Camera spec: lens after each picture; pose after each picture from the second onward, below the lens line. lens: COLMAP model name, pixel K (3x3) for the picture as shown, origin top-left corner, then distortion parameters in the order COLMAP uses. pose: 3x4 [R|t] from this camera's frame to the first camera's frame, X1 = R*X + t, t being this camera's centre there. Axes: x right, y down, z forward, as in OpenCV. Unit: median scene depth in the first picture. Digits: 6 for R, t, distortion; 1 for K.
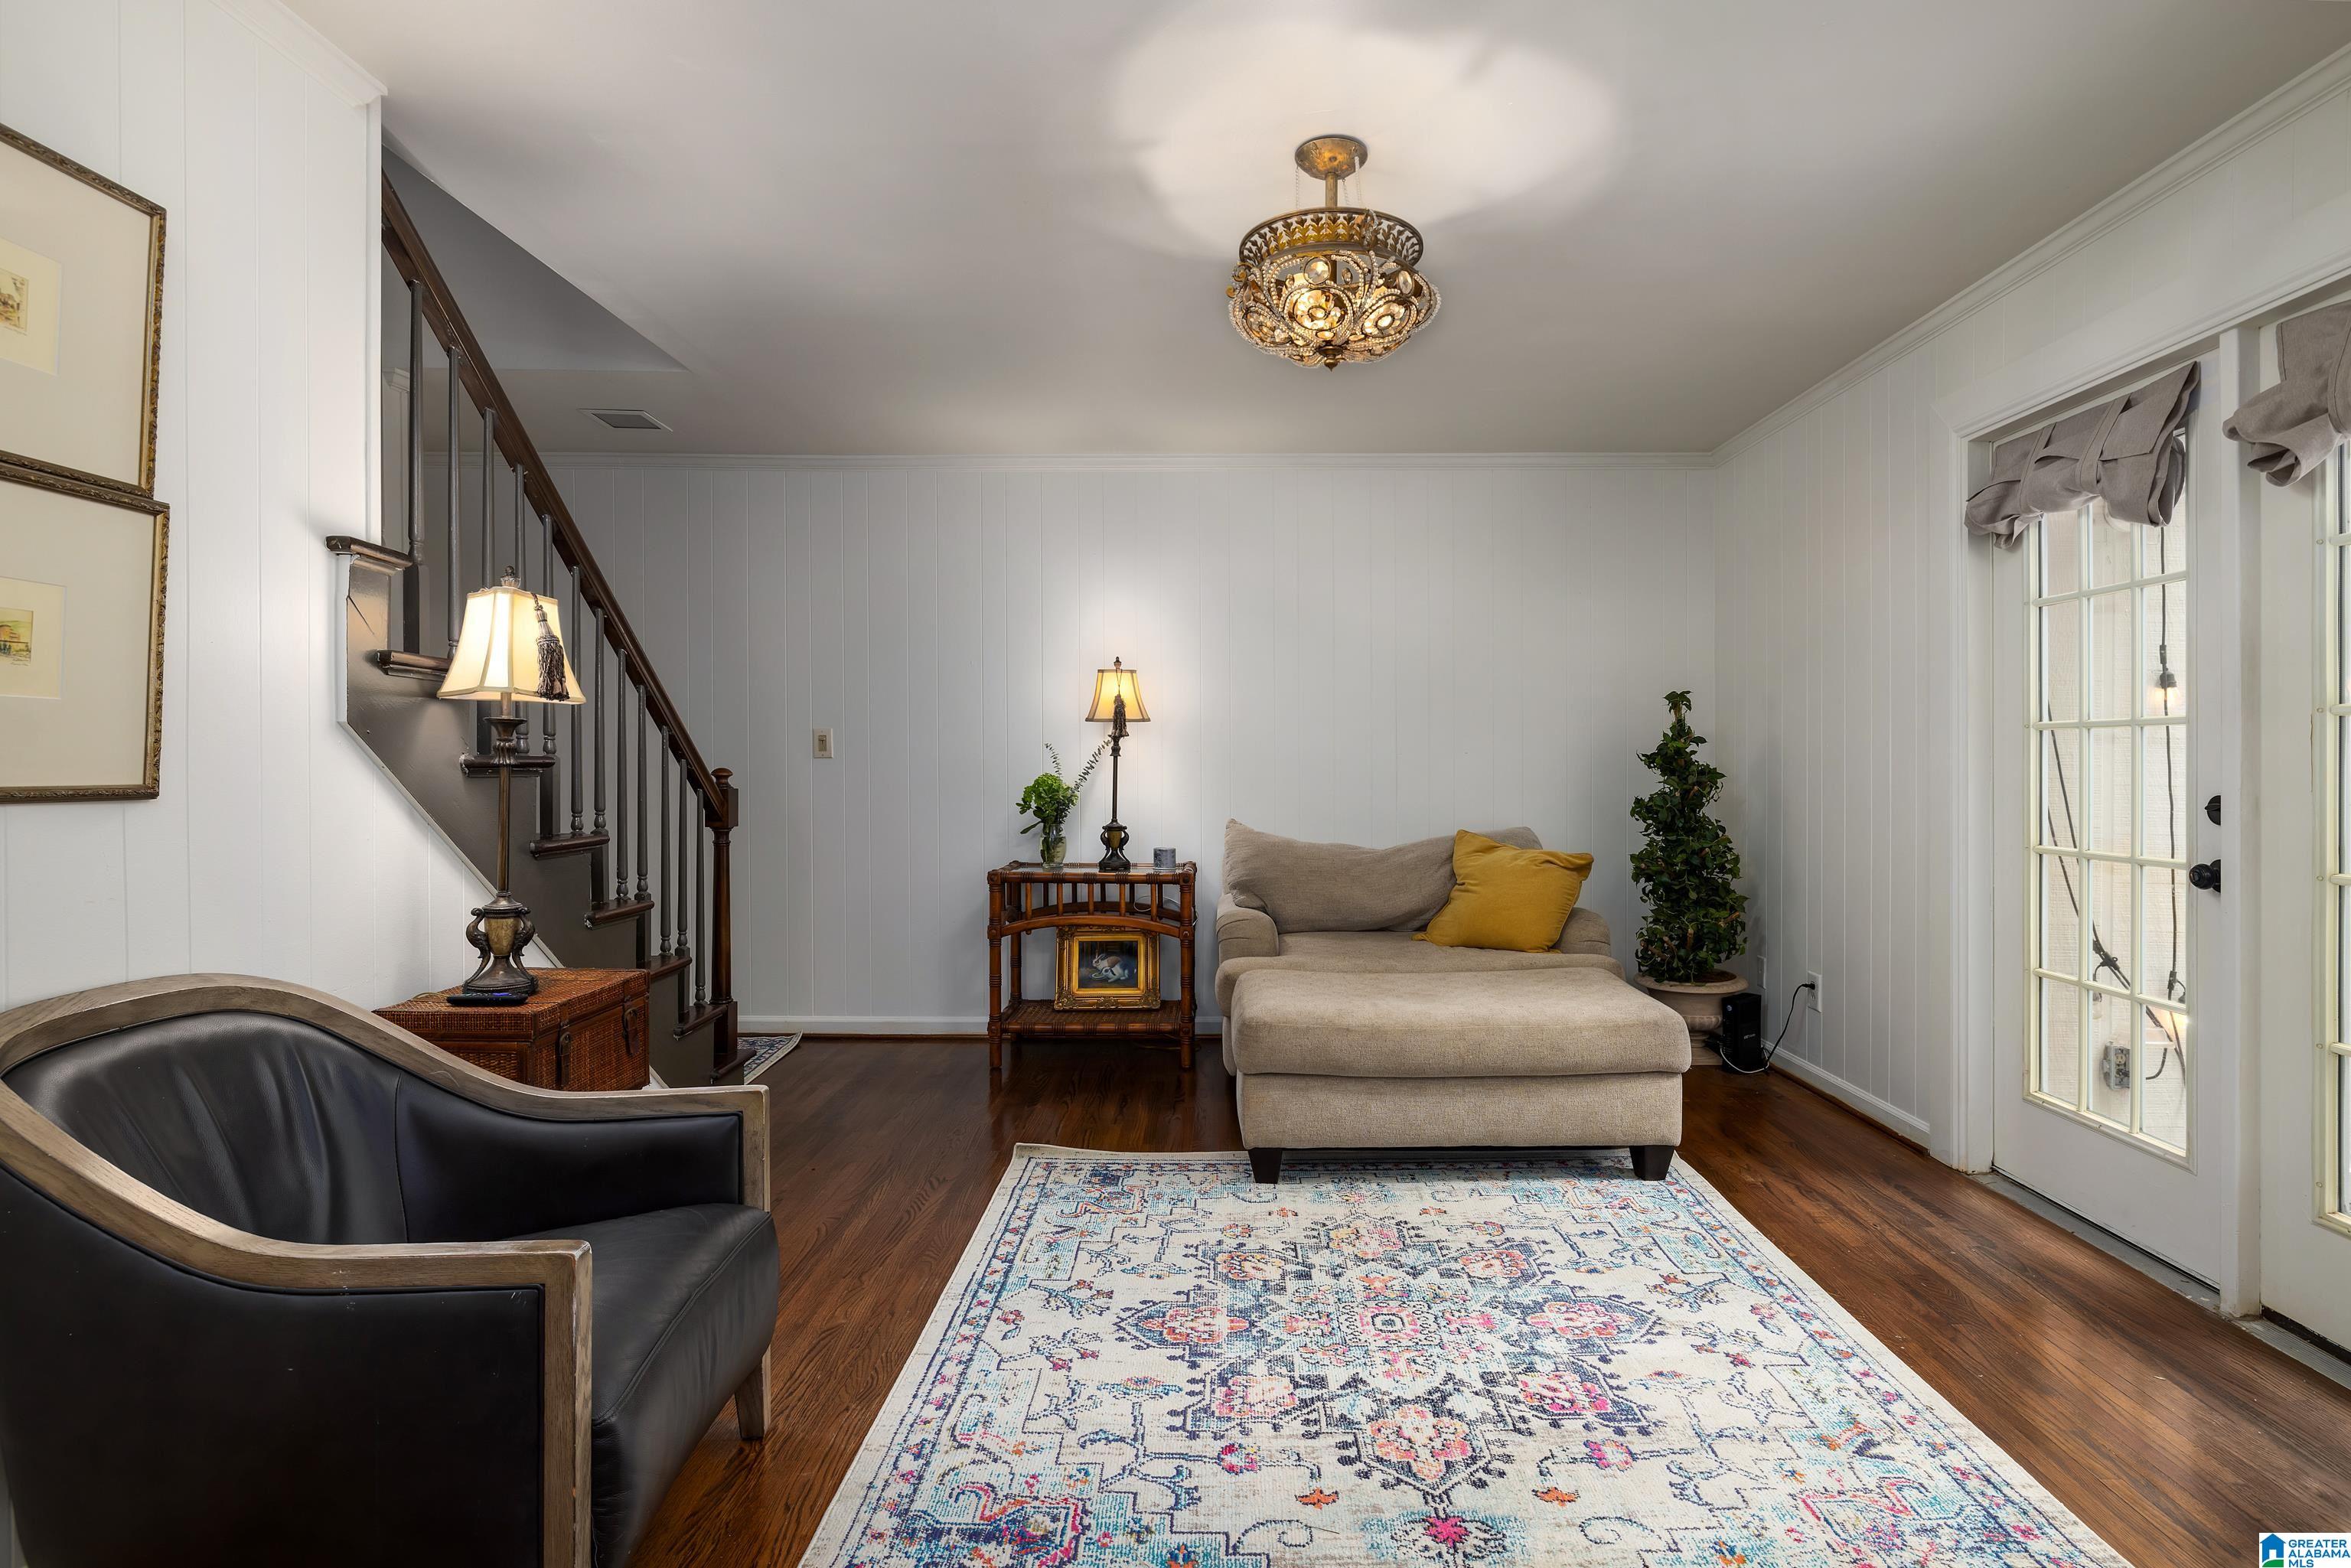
lens RADIAL K [[1184.3, 0, 1199.9], [0, 1184.3, 759.1], [0, 0, 1]] dist [-0.006447, 0.002141]
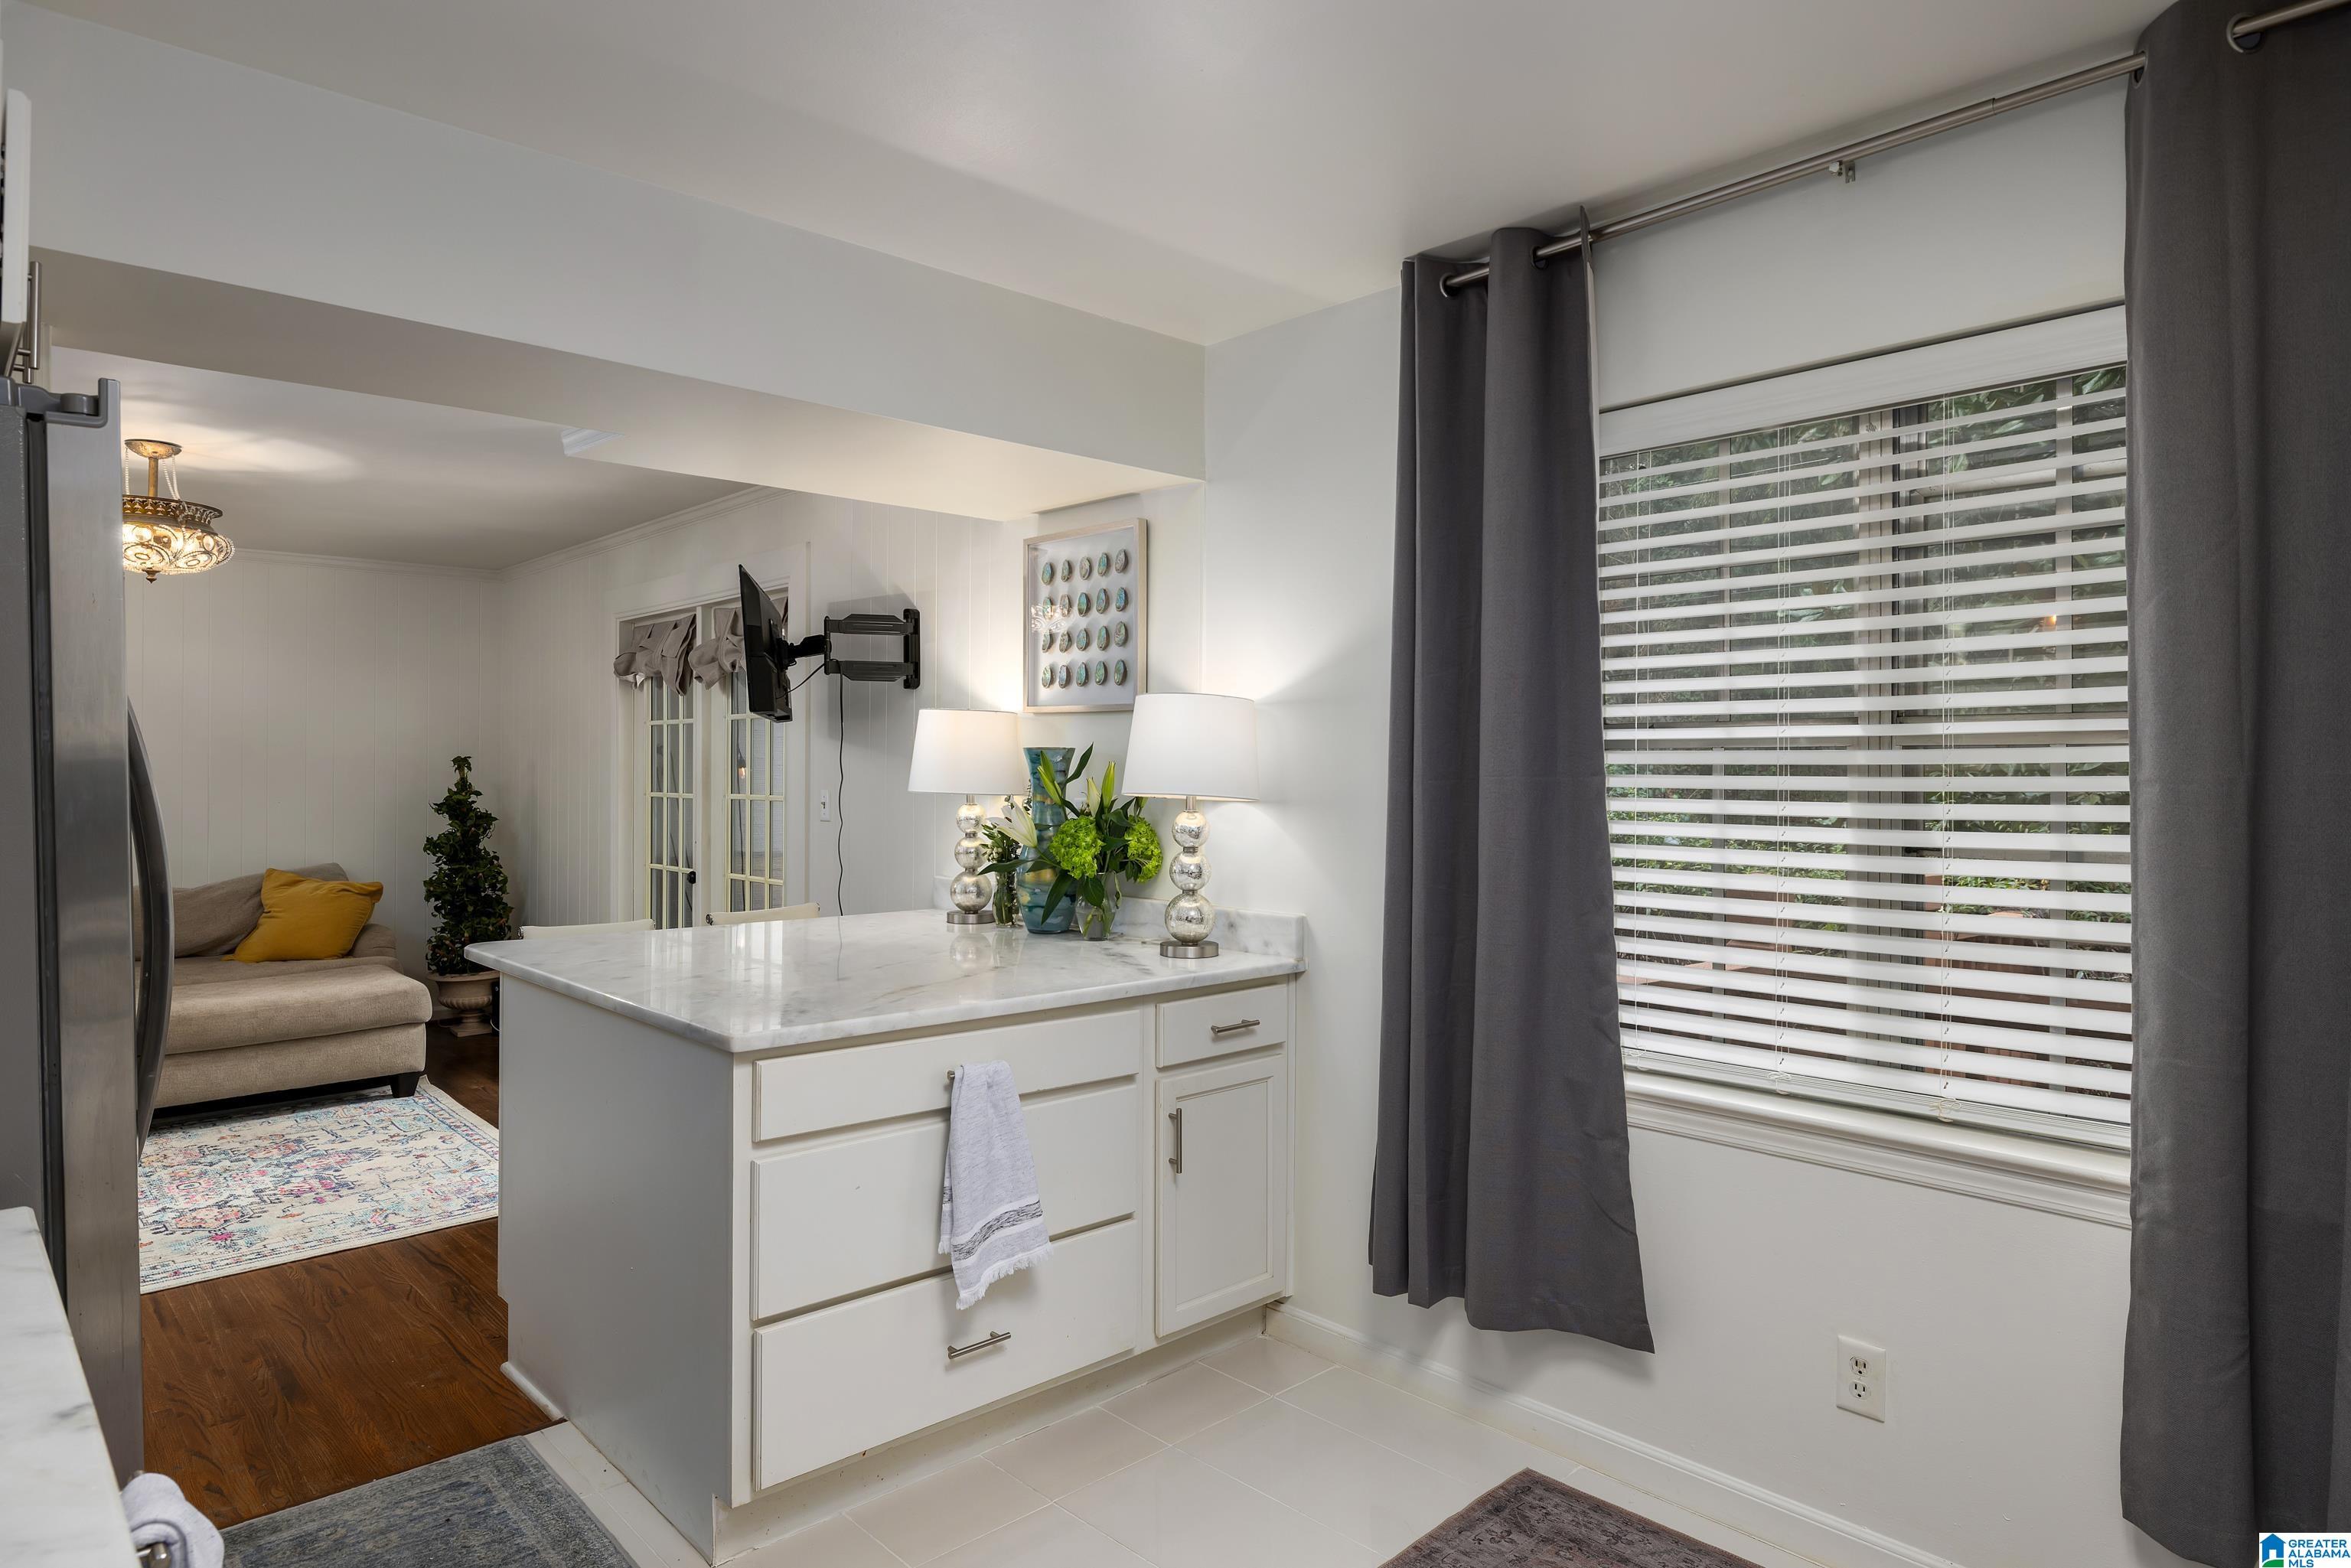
lens RADIAL K [[1426.5, 0, 1191.5], [0, 1426.5, 758.7], [0, 0, 1]] dist [0.009671, -0.001284]
pose [[0.728563, 0.002858, 0.684973, -0.158711], [-0.004287, 0.999991, 0.000388, -0.092602], [-0.684965, -0.003220, 0.728569, -1.162853]]
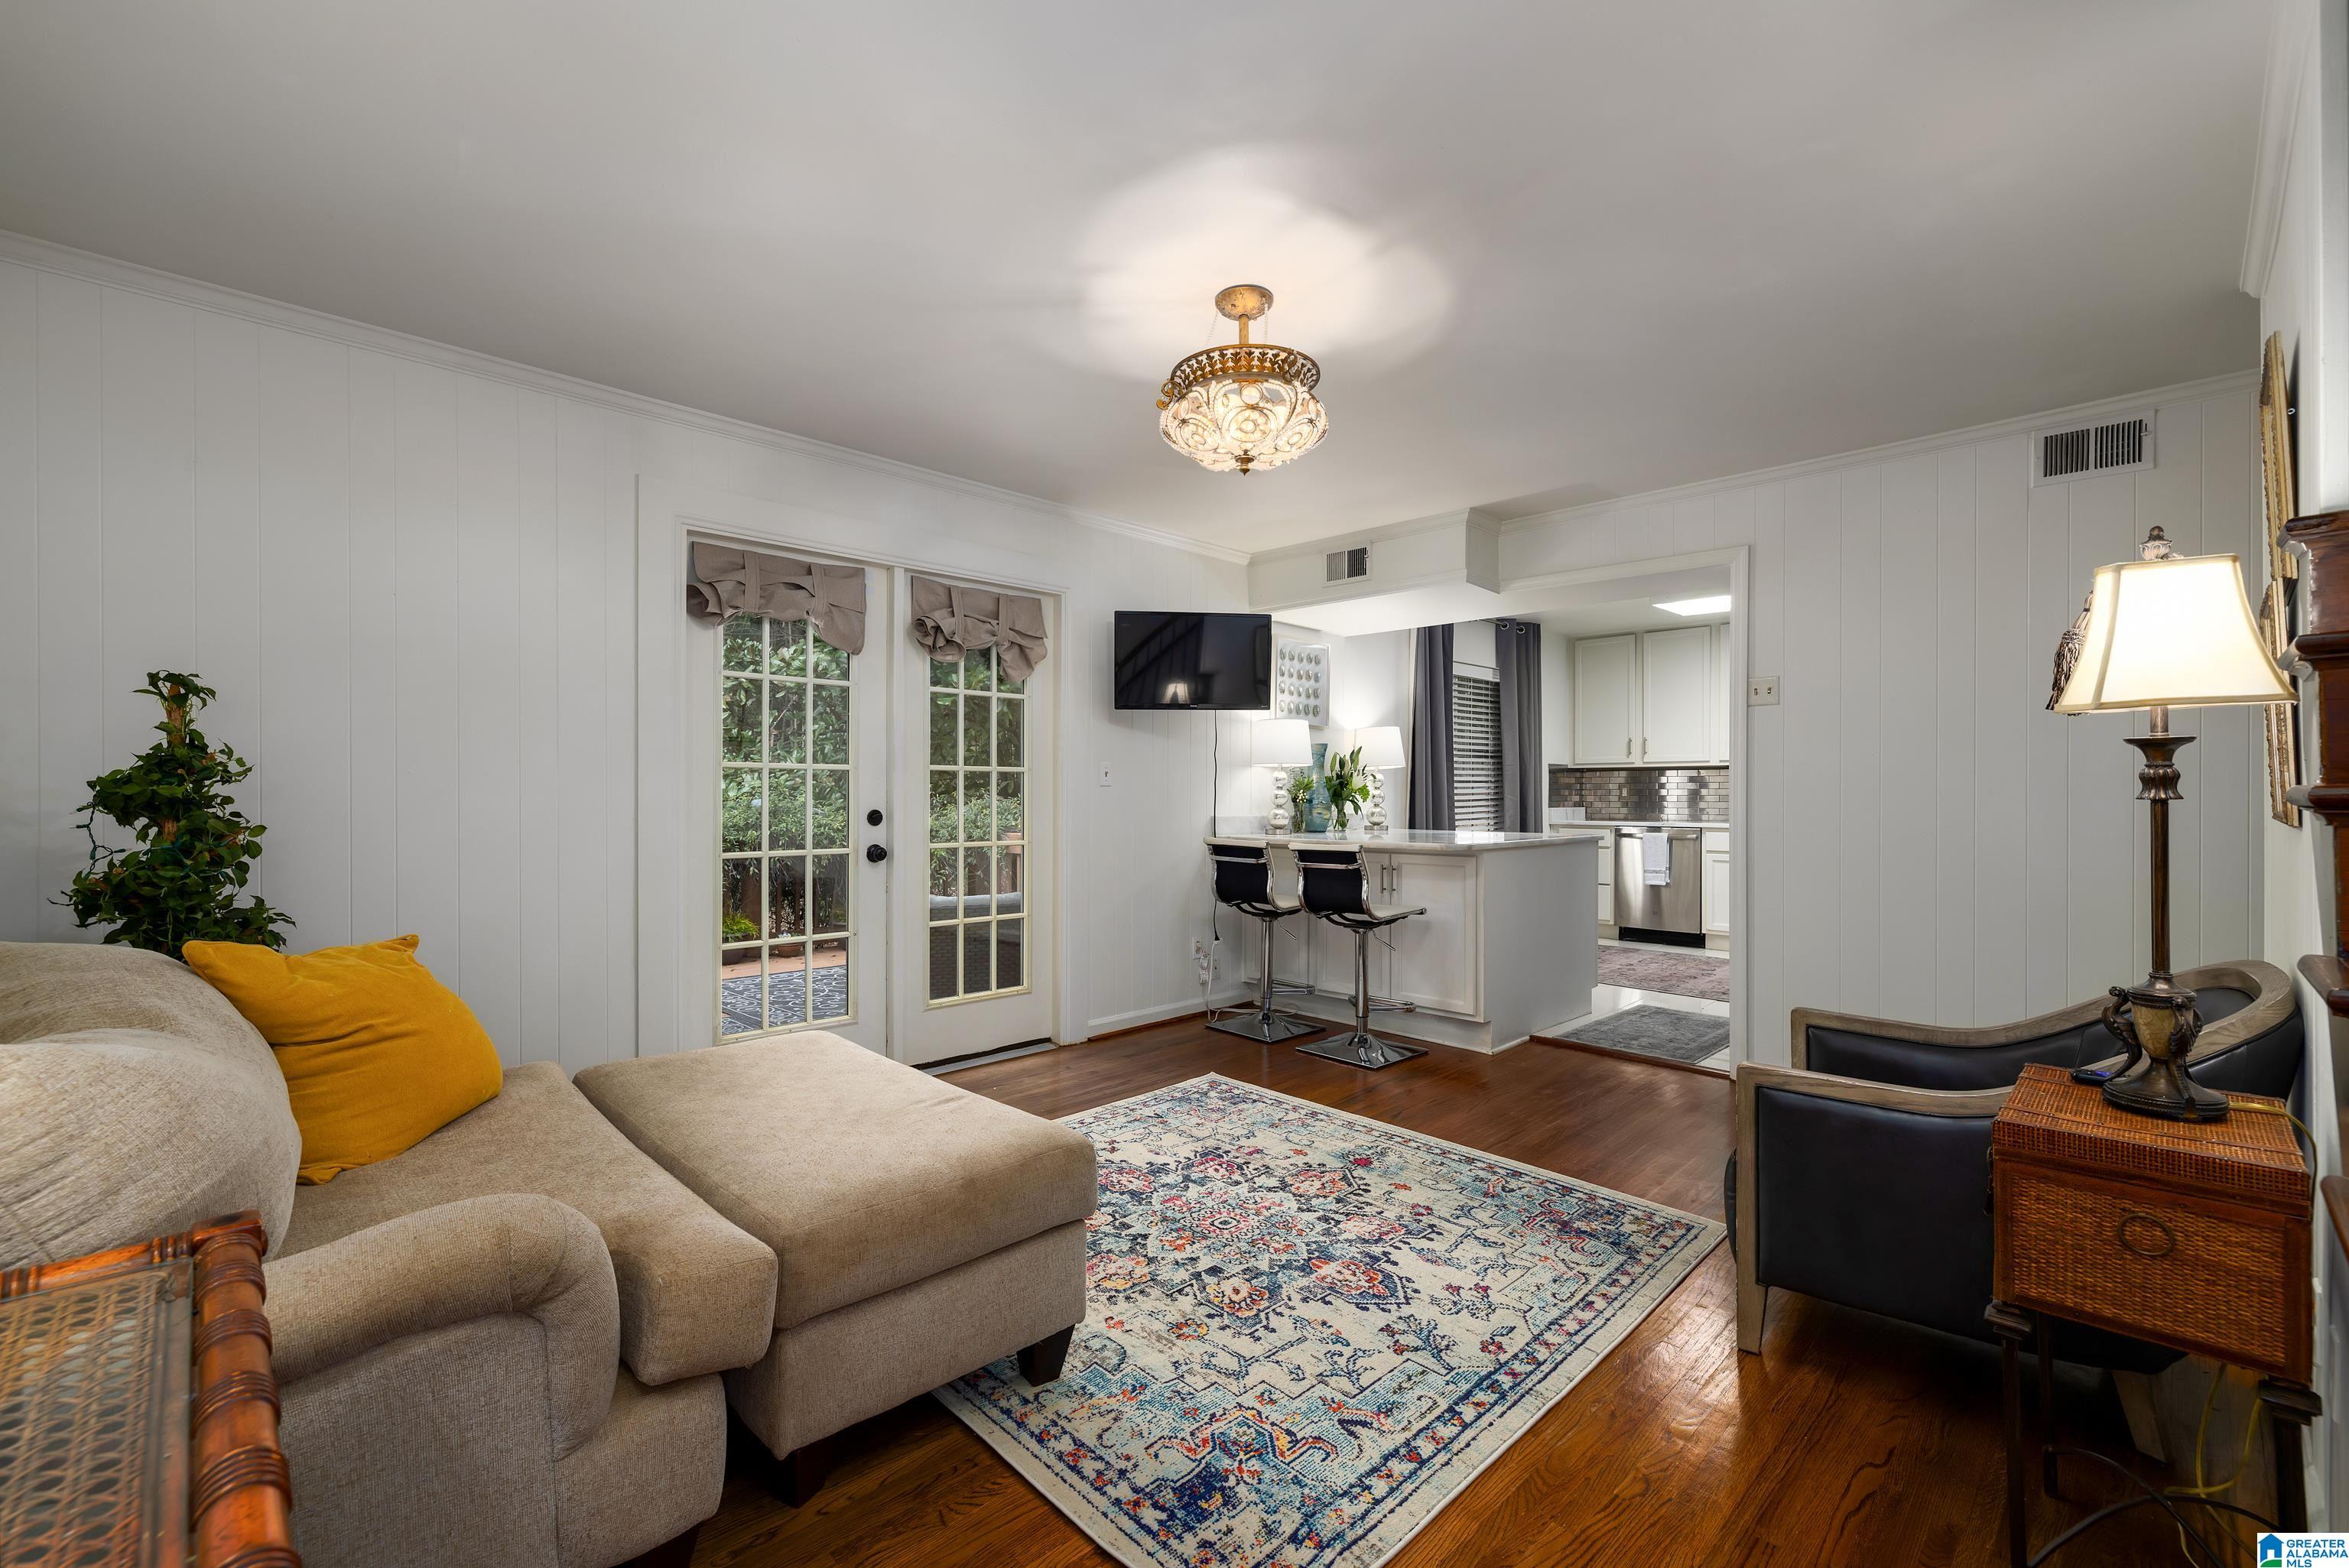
lens RADIAL K [[987.2, 0, 1168.1], [0, 987.2, 791.1], [0, 0, 1]] dist [-0.001889, 0.002120]
pose [[-0.721424, -0.002757, 0.692488, -0.480975], [-0.005745, 0.999981, -0.002004, 0.000222], [-0.692470, -0.005424, -0.721427, 1.599765]]
